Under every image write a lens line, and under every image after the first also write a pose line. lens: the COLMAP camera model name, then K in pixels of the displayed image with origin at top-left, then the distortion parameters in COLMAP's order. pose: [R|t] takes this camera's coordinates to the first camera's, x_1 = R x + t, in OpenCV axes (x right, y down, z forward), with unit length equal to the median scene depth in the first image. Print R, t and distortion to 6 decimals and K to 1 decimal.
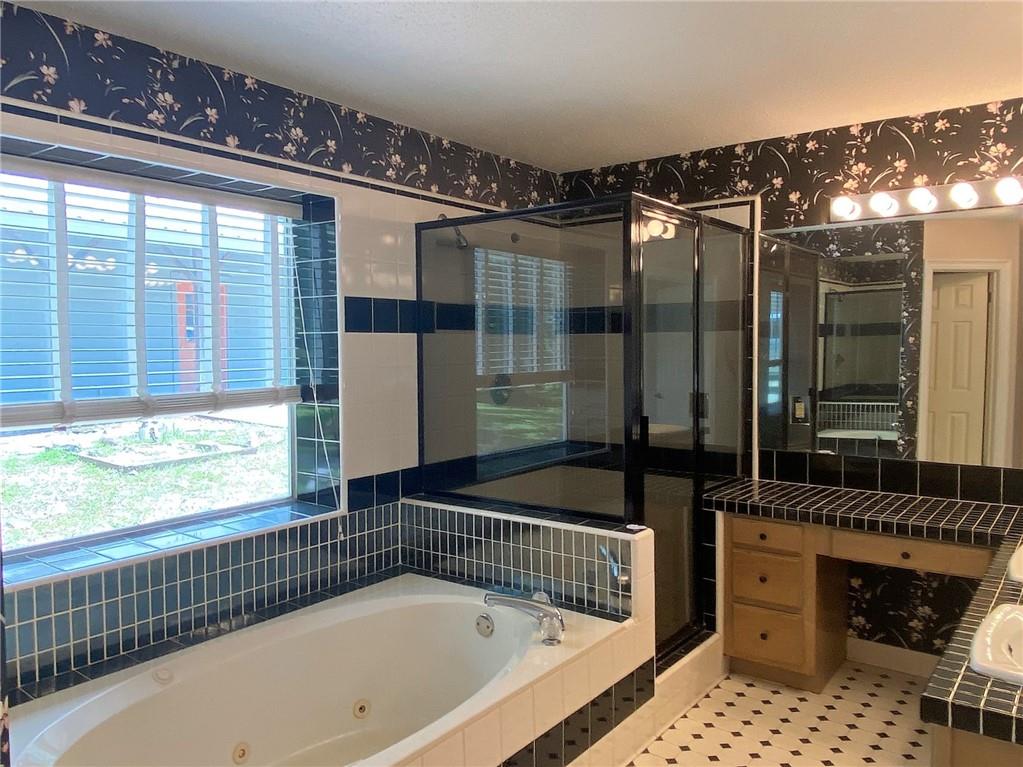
lens RADIAL K [[774.5, 0, 511.9], [0, 774.5, 380.0], [0, 0, 1]] dist [0.088919, -0.110010]
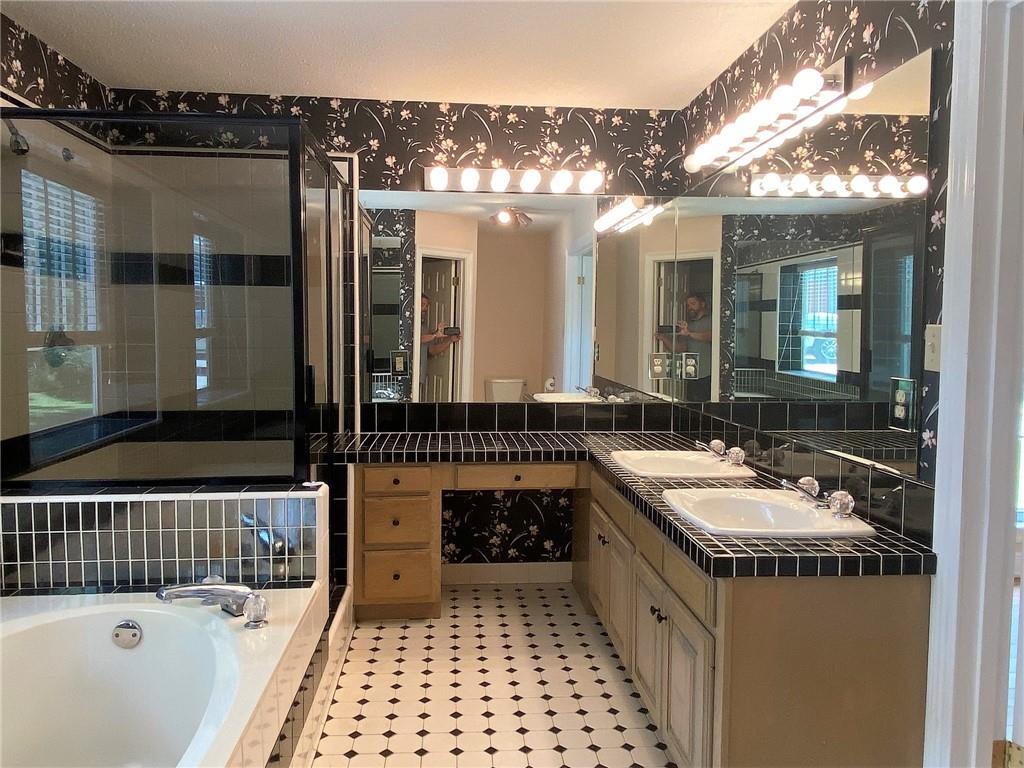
lens RADIAL K [[737.8, 0, 510.9], [0, 737.8, 379.7], [0, 0, 1]] dist [0.098662, -0.117067]
pose [[0.745829, -0.031469, 0.665393, -0.207476], [0.018493, 0.999477, 0.026540, 0.039041], [-0.665880, -0.007489, 0.746021, 0.154933]]
